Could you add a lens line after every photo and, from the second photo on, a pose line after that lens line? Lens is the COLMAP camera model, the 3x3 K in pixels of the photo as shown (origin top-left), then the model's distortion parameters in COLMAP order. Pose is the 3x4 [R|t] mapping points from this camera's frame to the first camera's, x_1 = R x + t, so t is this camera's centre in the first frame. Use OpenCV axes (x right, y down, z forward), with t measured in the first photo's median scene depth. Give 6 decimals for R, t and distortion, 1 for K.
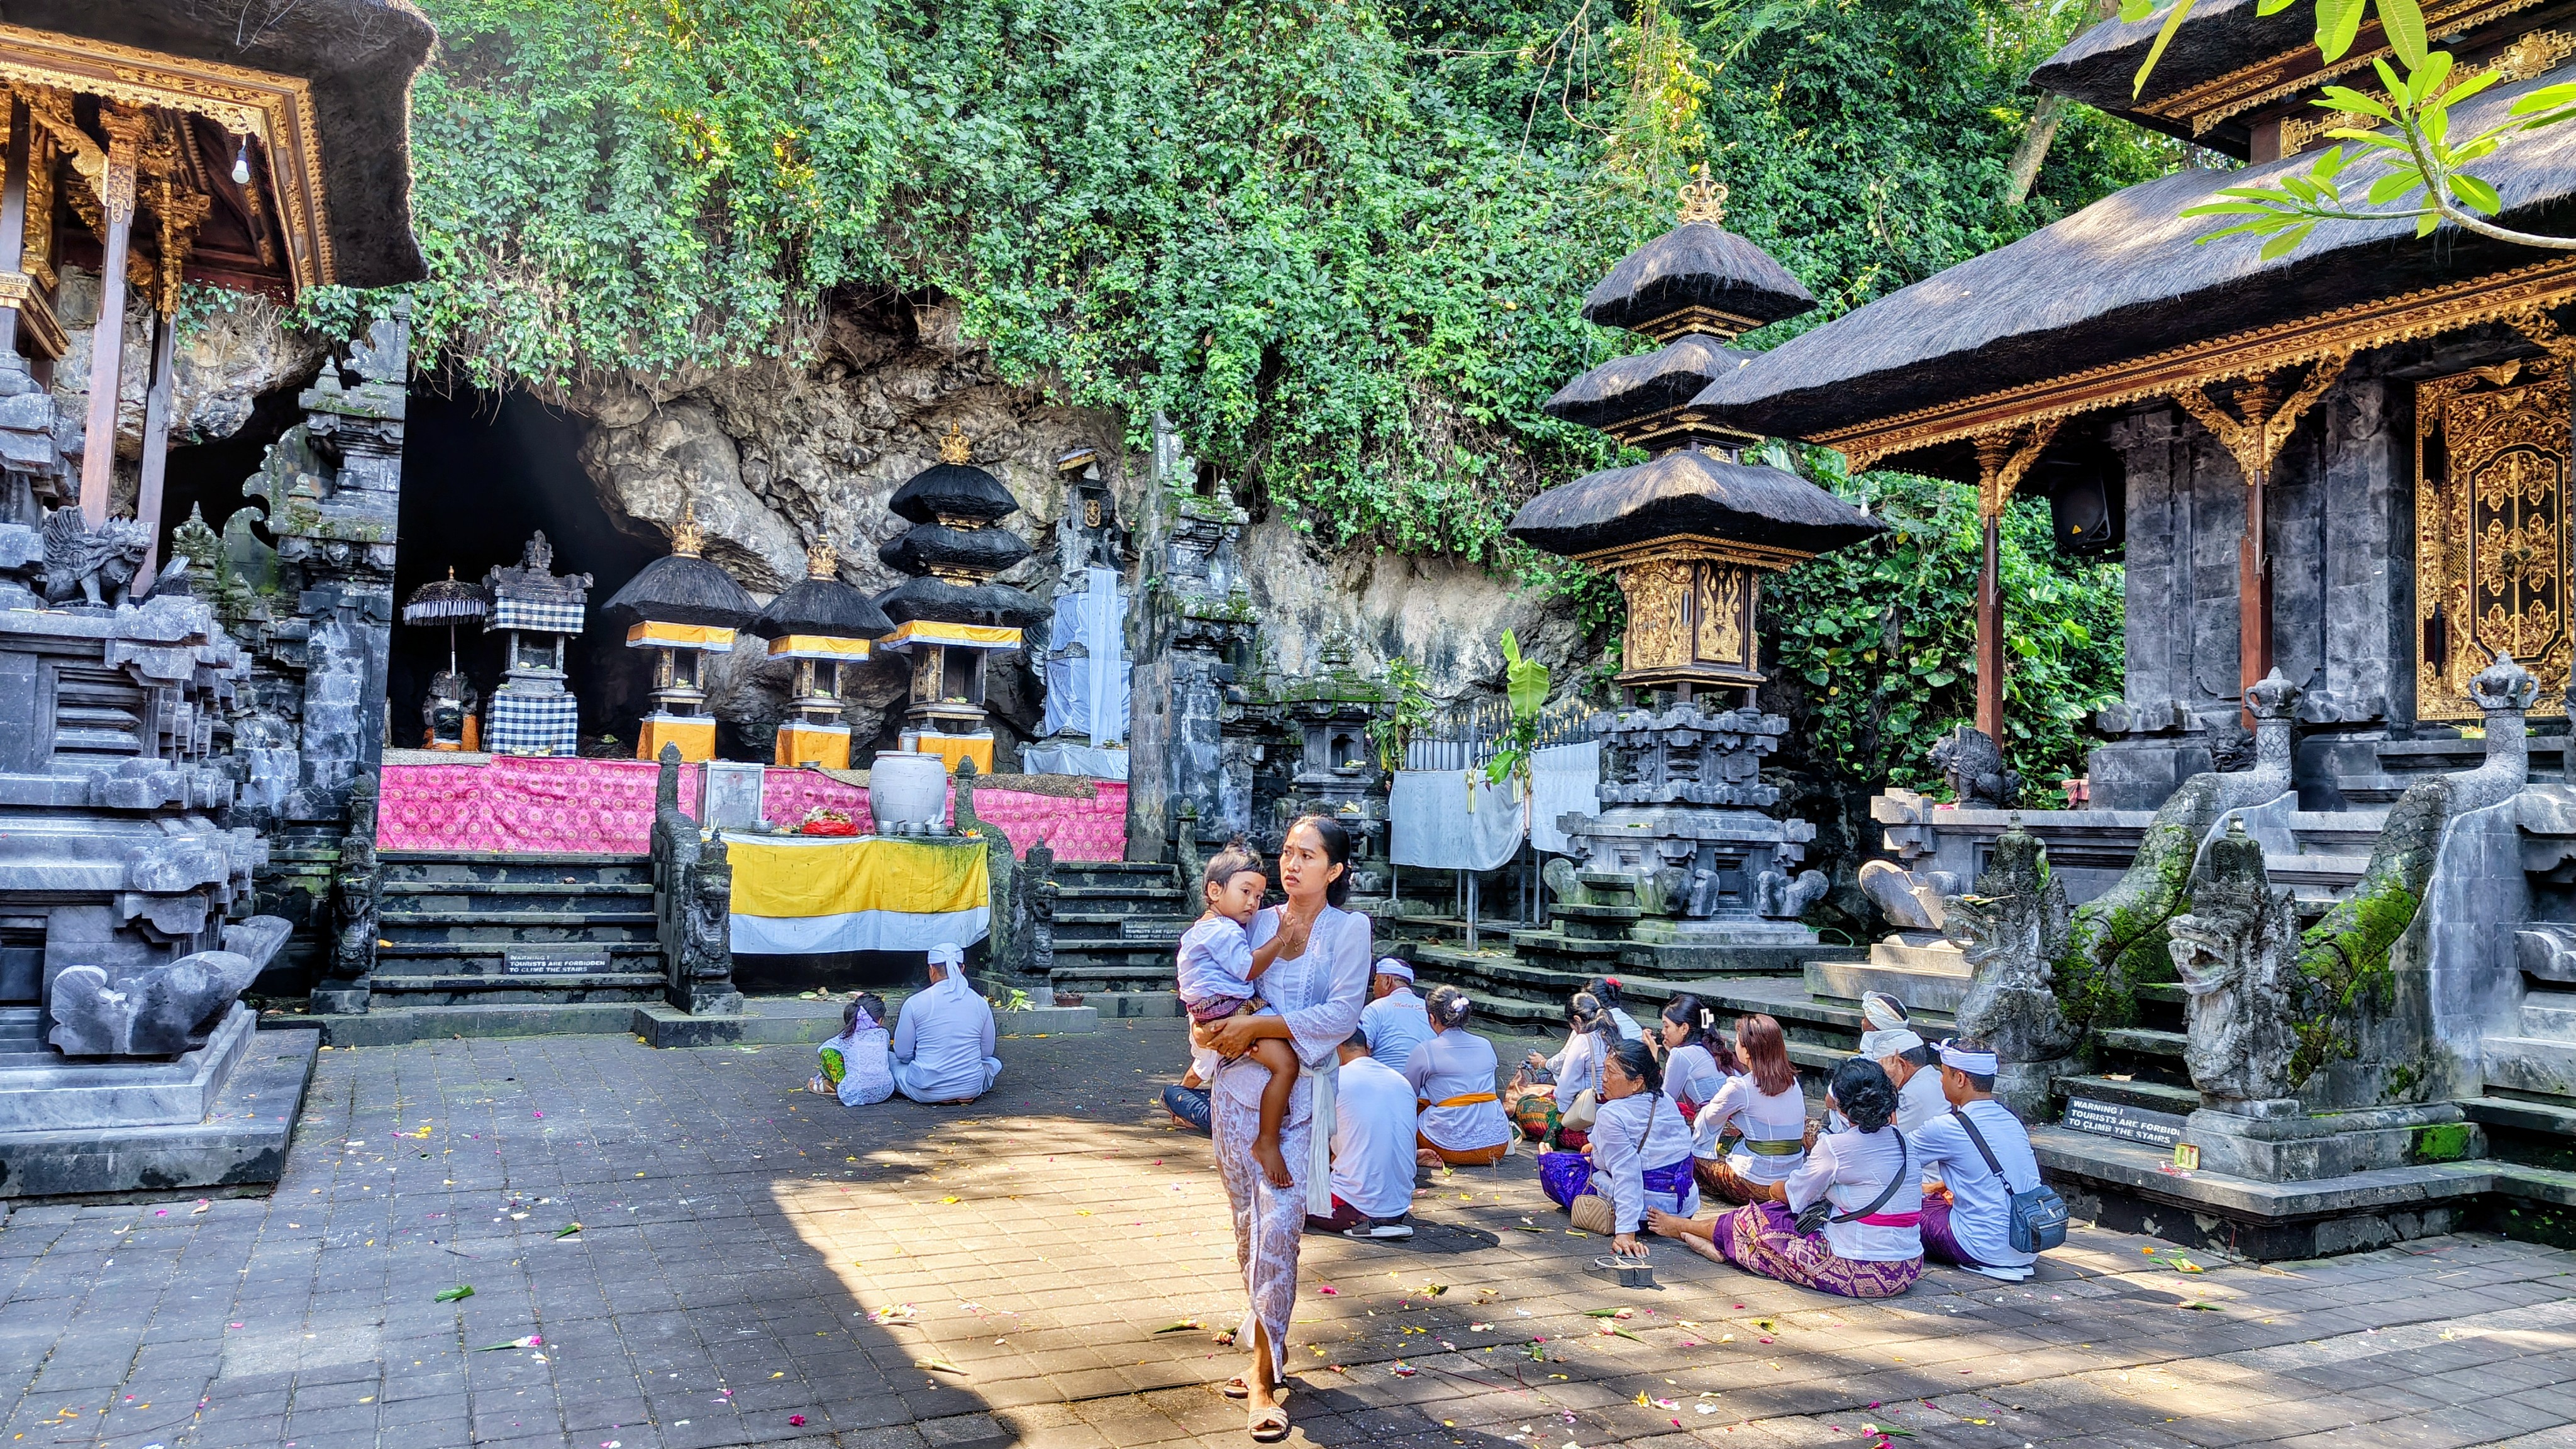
lens RADIAL K [[1745.7, 0, 1291.3], [0, 1745.7, 716.8], [0, 0, 1]] dist [0.004236, 0.001353]
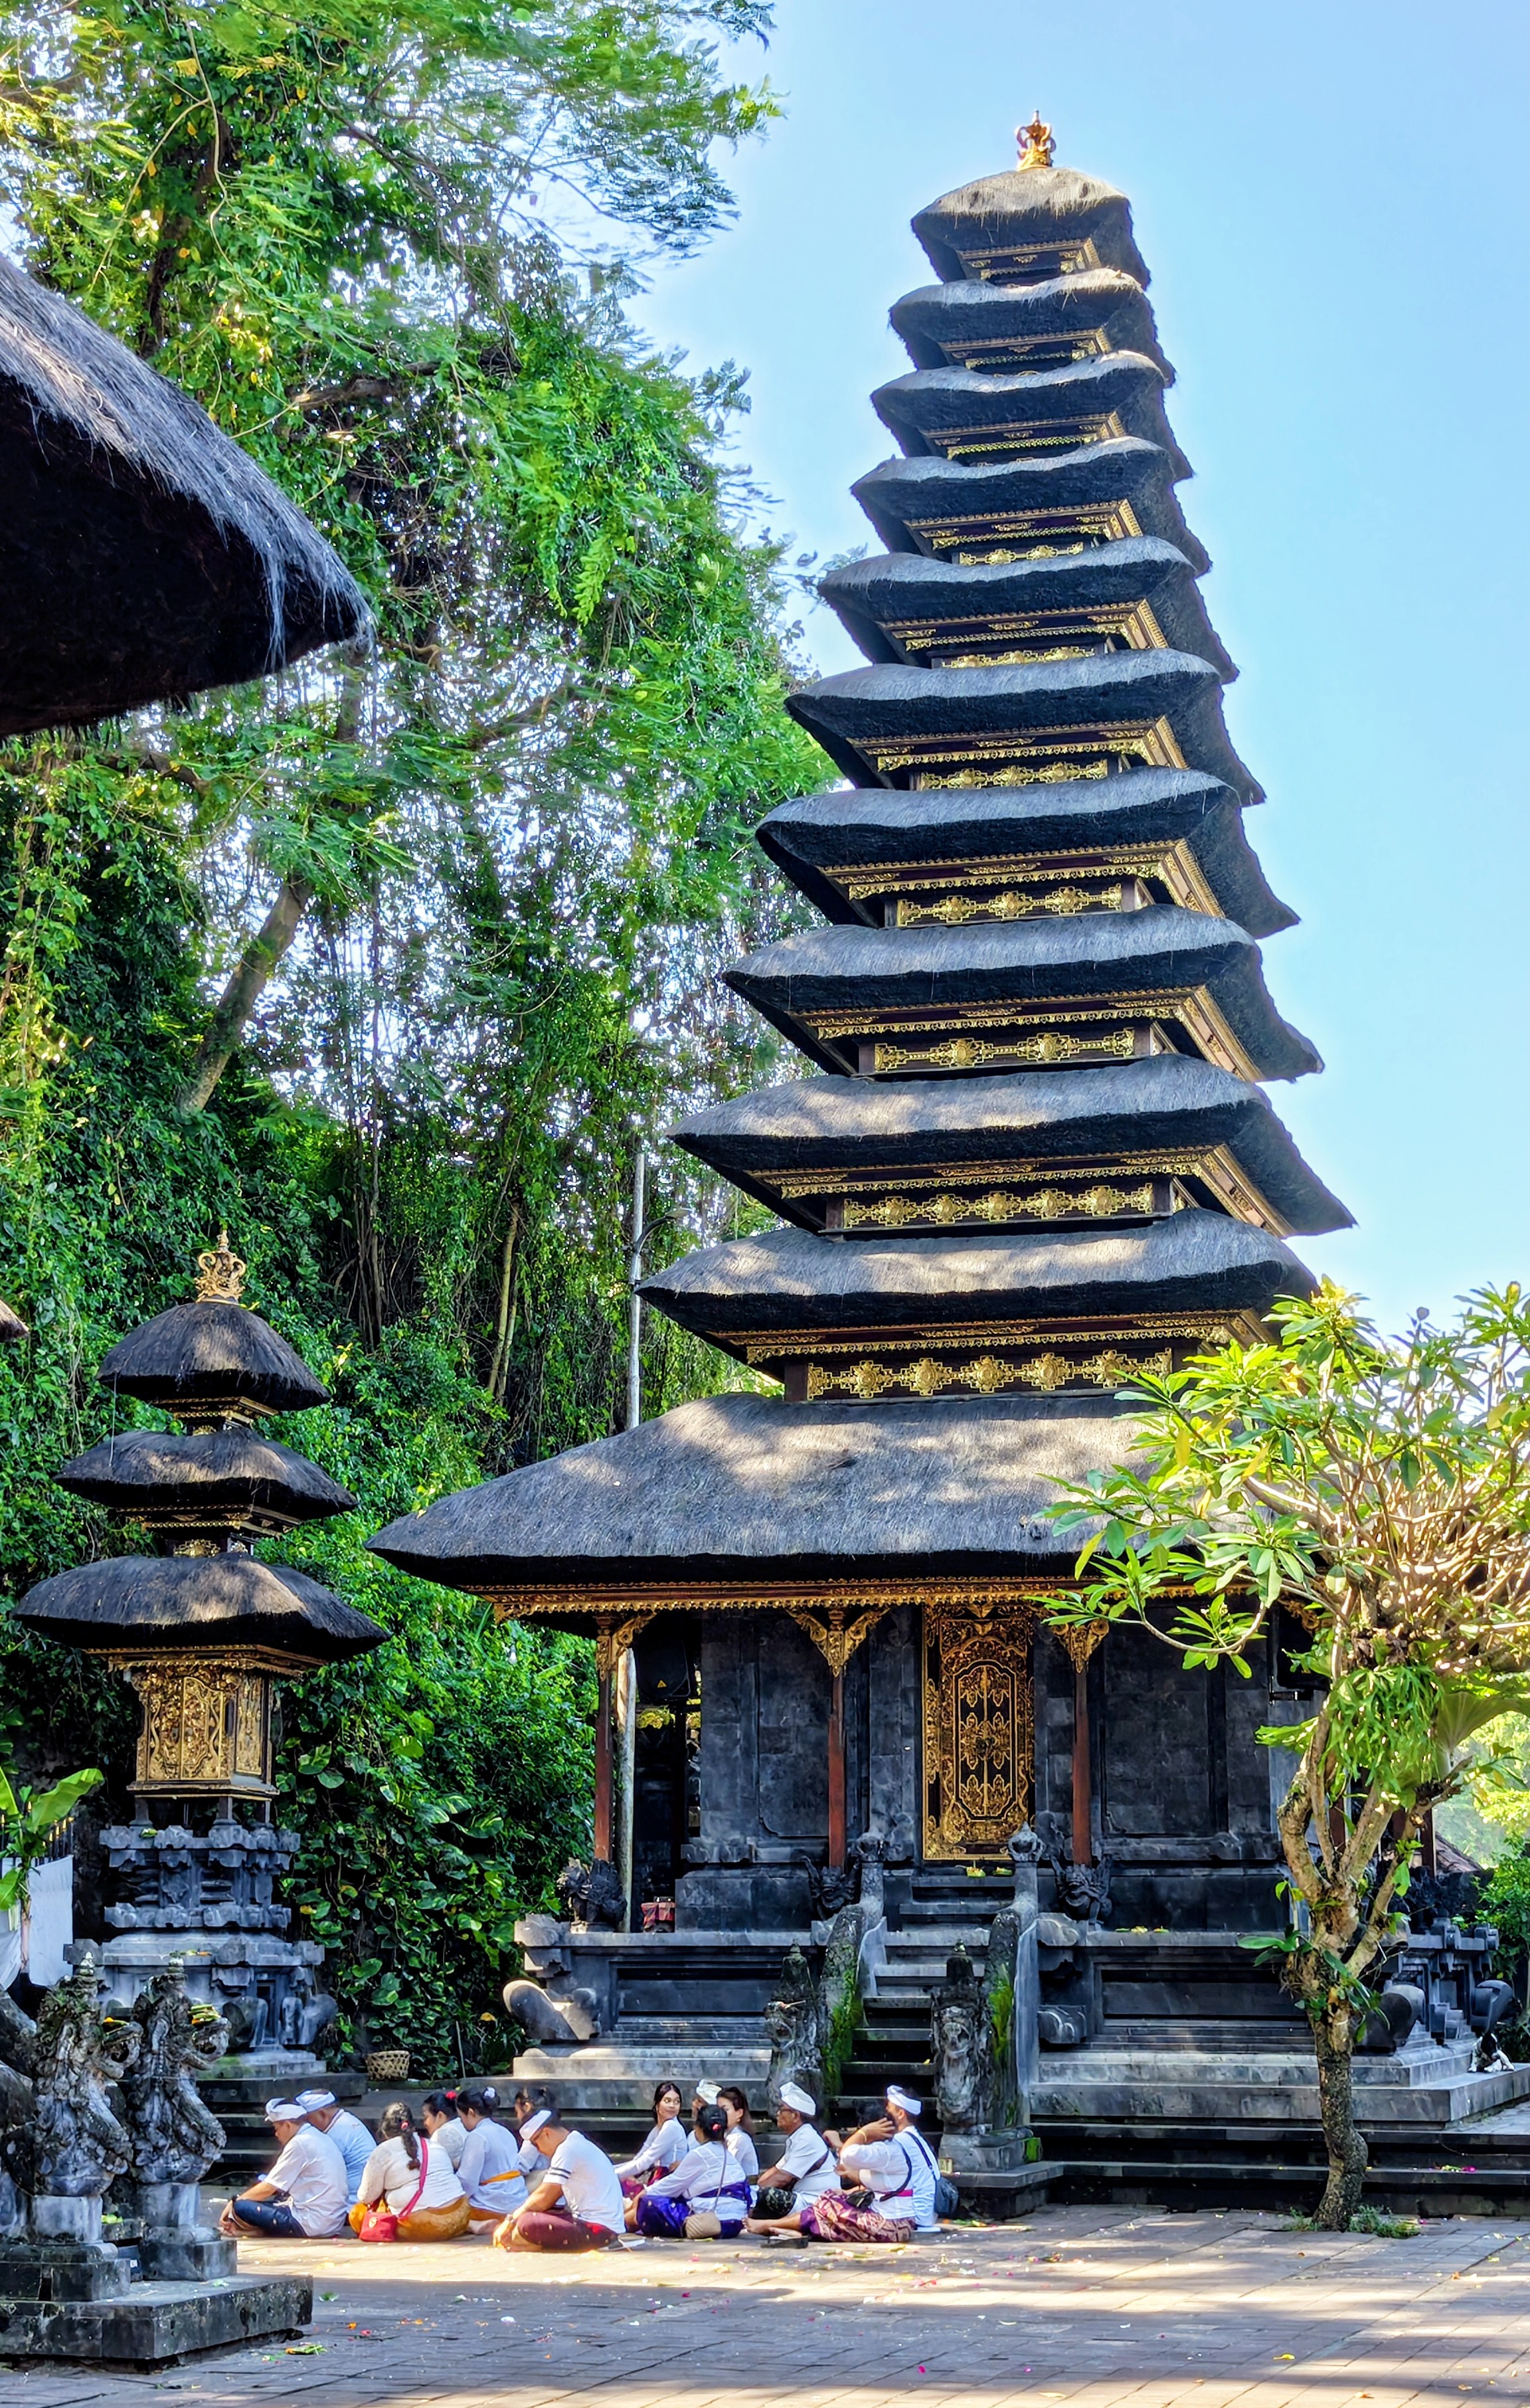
lens RADIAL K [[4150.3, 0, 765.5], [0, 4150.3, 1204.5], [0, 0, 1]] dist [0.086712, 0.000000]
pose [[0.670876, 0.102943, 0.734390, -1.629758], [-0.027732, 0.993108, -0.113876, -0.115729], [-0.741051, 0.056031, 0.669107, -0.956449]]
